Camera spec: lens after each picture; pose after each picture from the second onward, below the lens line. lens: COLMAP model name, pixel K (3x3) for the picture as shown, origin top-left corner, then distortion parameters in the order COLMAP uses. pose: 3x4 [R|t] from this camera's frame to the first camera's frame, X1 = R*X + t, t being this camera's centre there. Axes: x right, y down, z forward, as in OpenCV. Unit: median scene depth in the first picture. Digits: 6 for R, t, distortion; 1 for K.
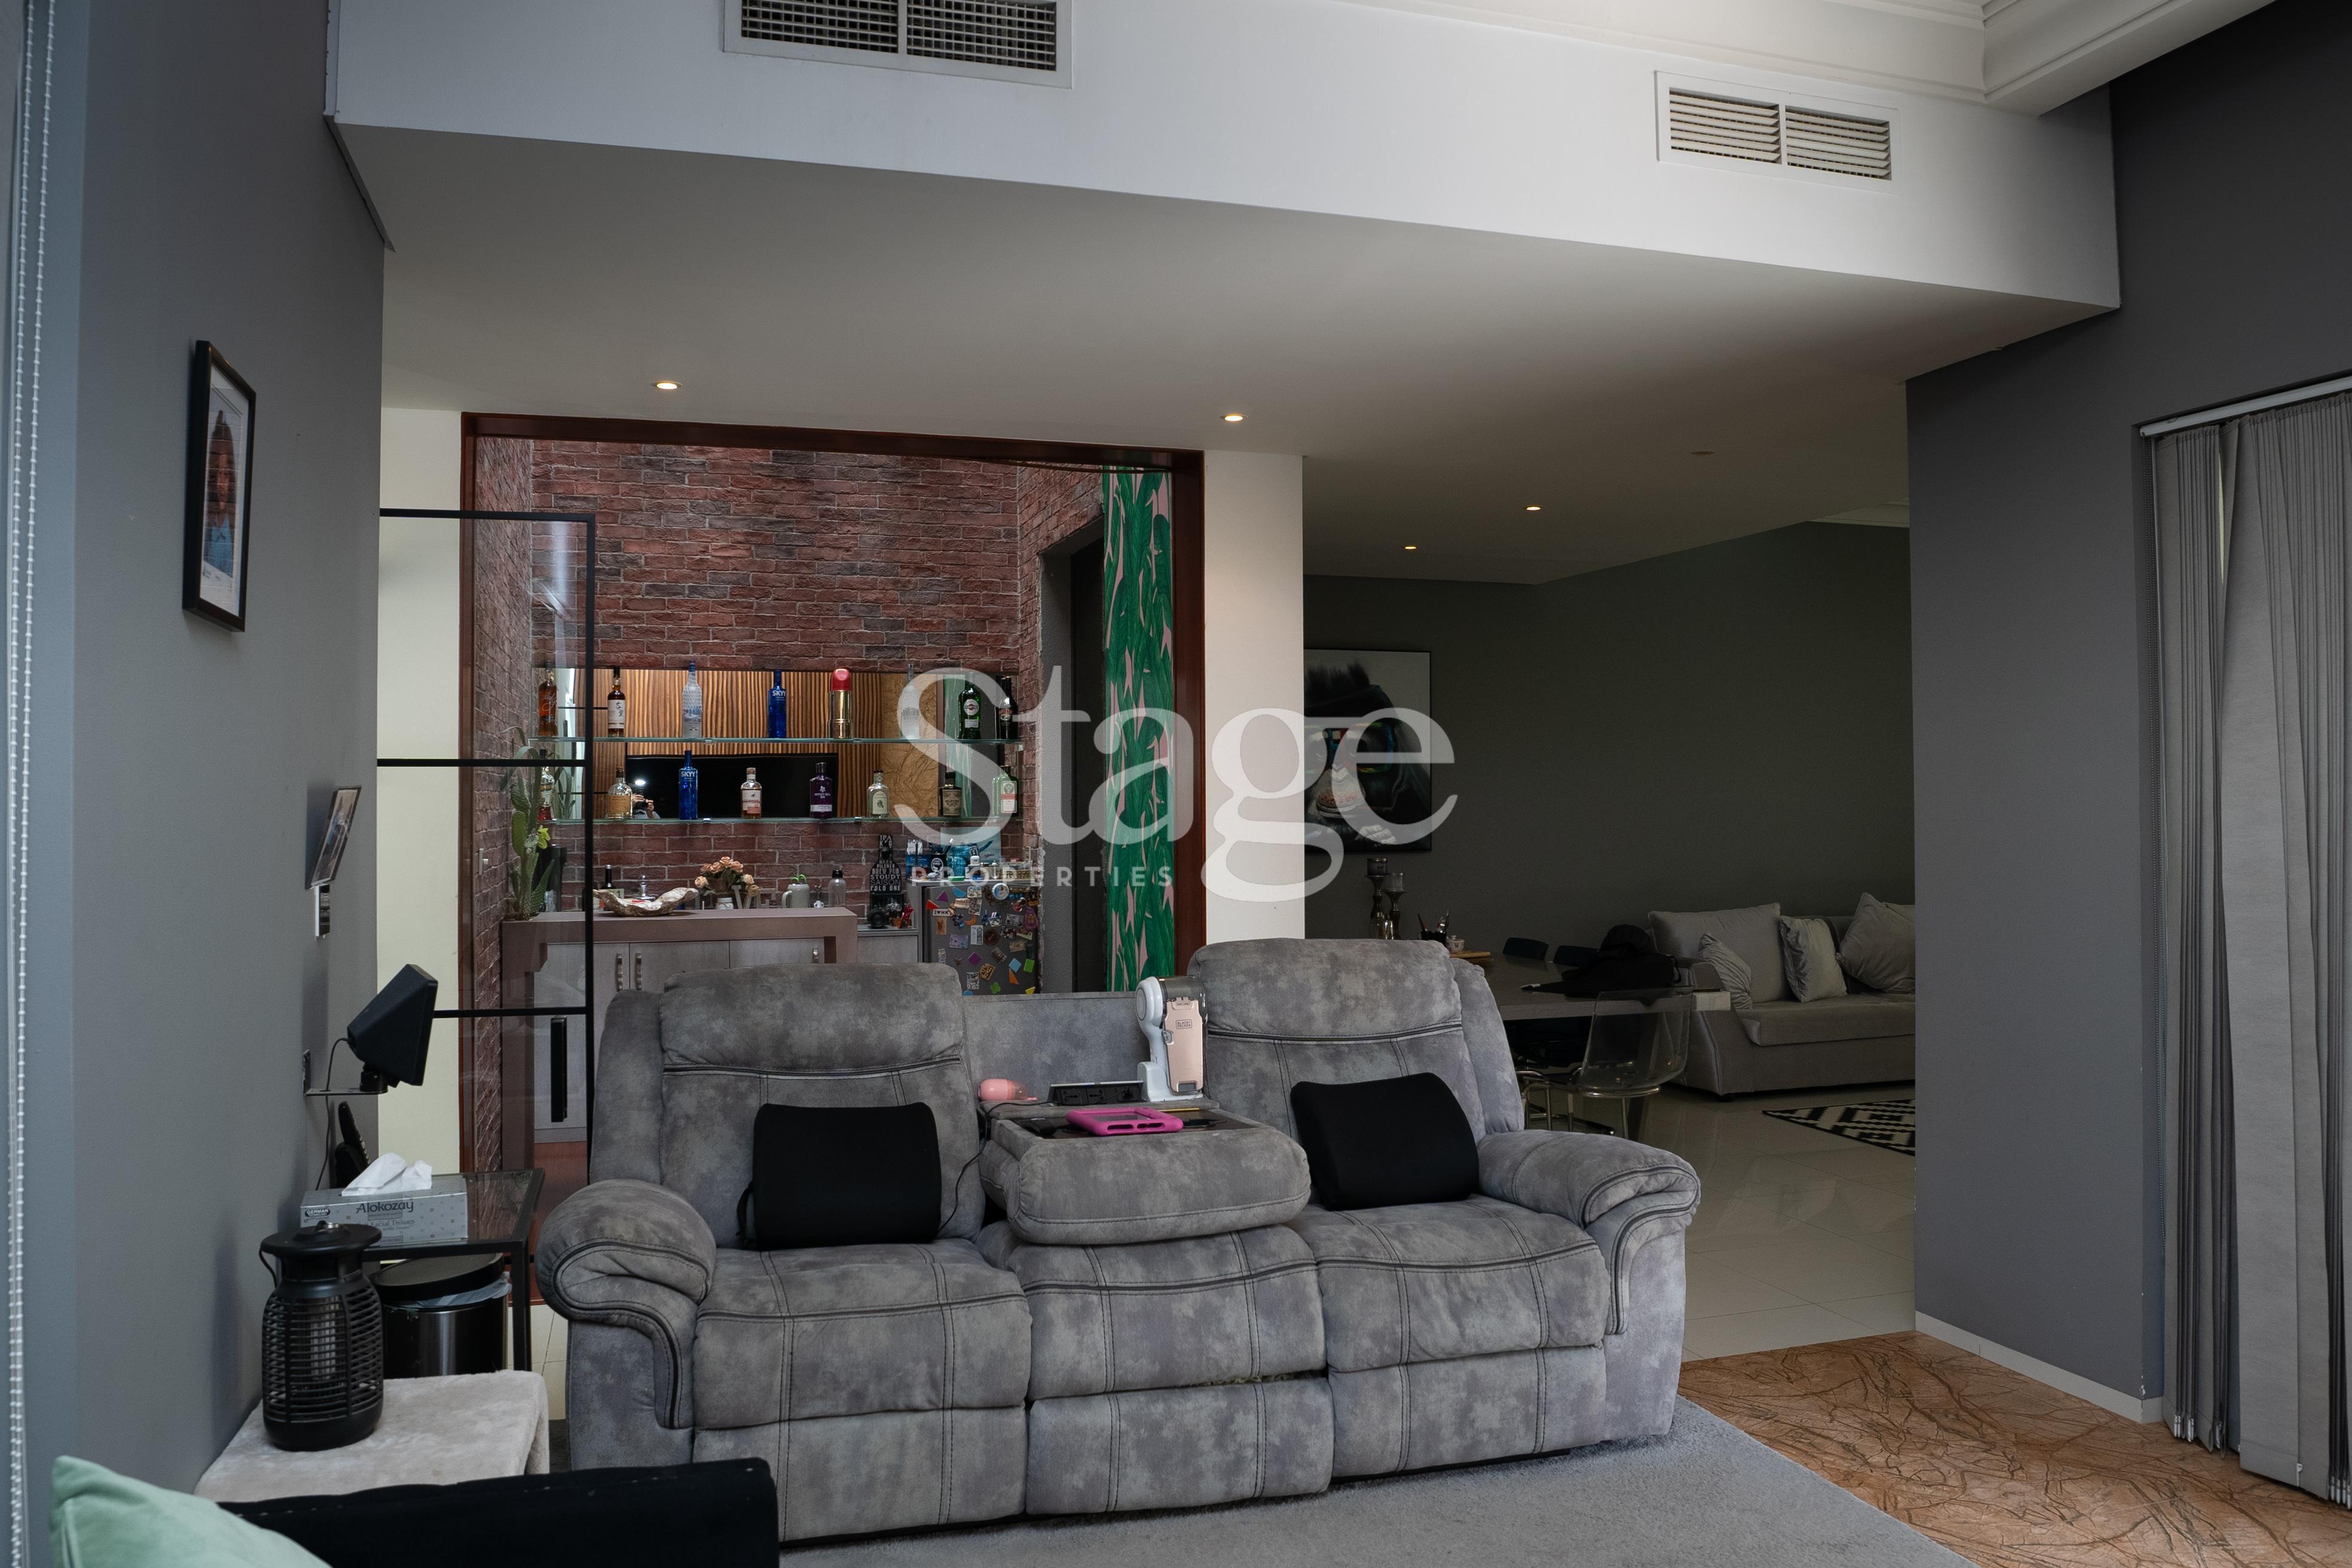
lens RADIAL K [[1688.7, 0, 1174.2], [0, 1688.7, 756.6], [0, 0, 1]] dist [-0.087308, 0.000619]
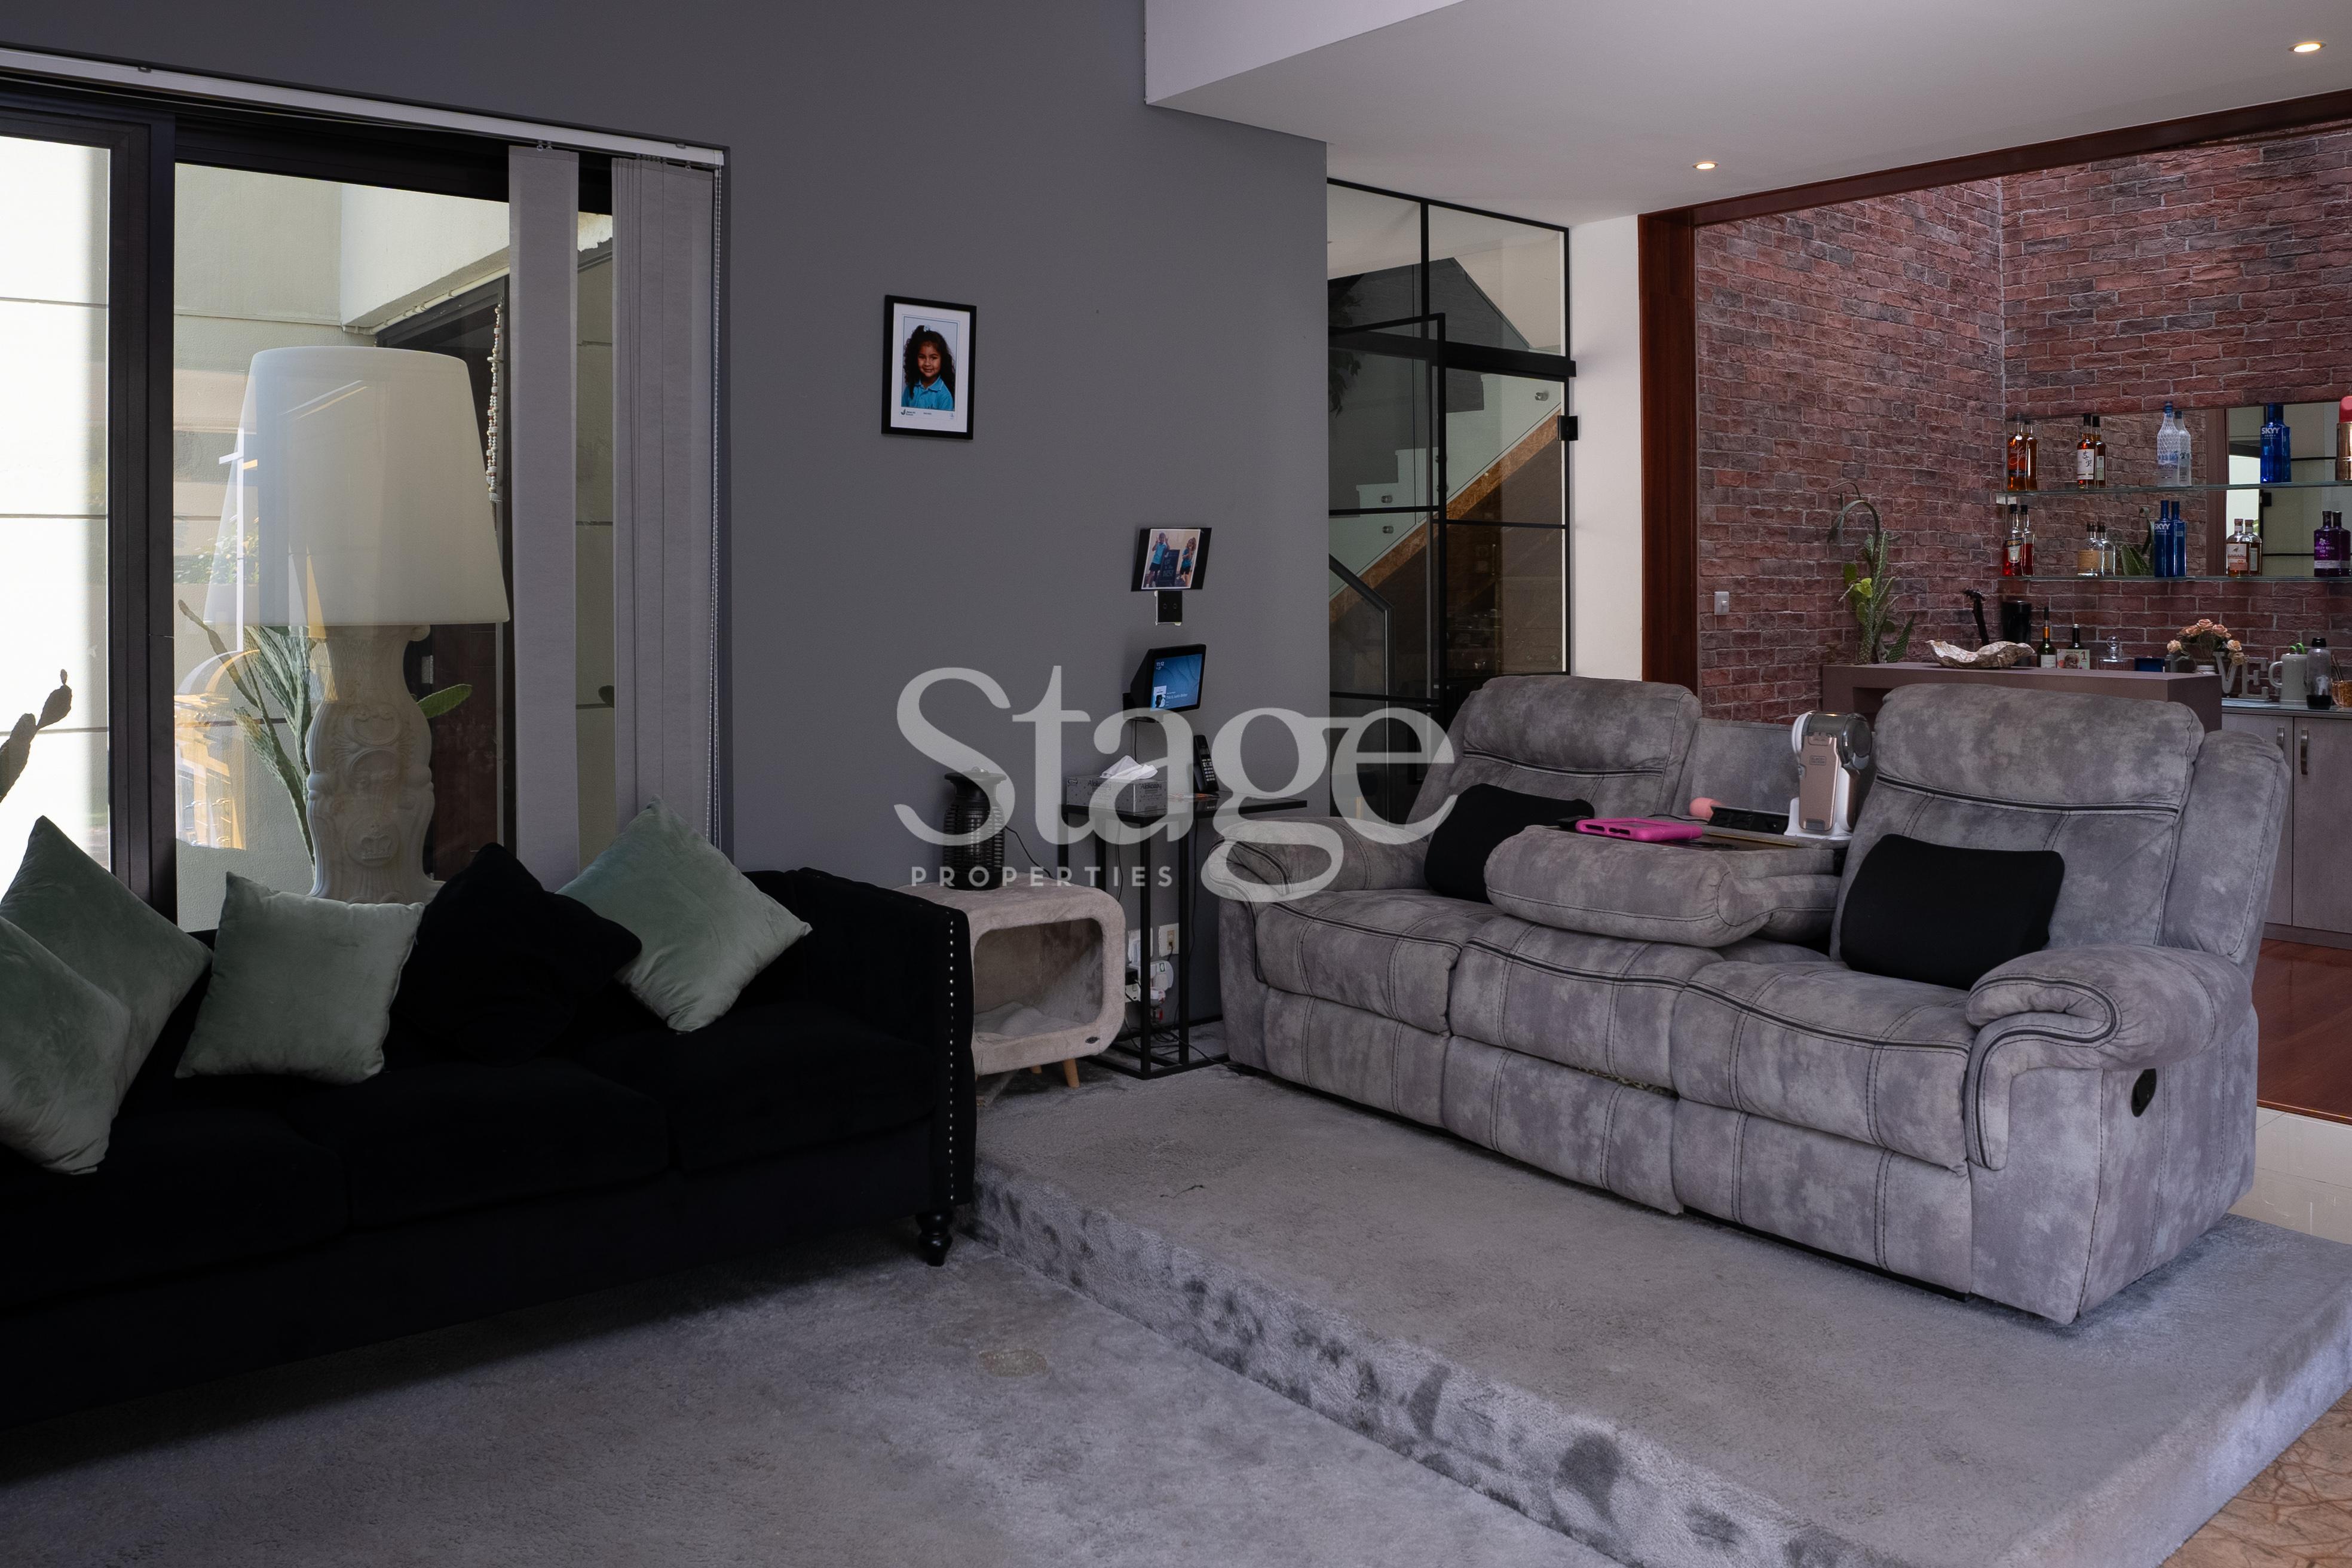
lens RADIAL K [[1779.1, 0, 1134.5], [0, 1779.1, 596.1], [0, 0, 1]] dist [-0.043412, 0.002178]
pose [[0.386578, 0.014649, -0.922140, 0.884868], [0.017172, 0.999586, 0.023078, 0.039351], [0.922097, -0.024757, 0.386167, 0.285093]]
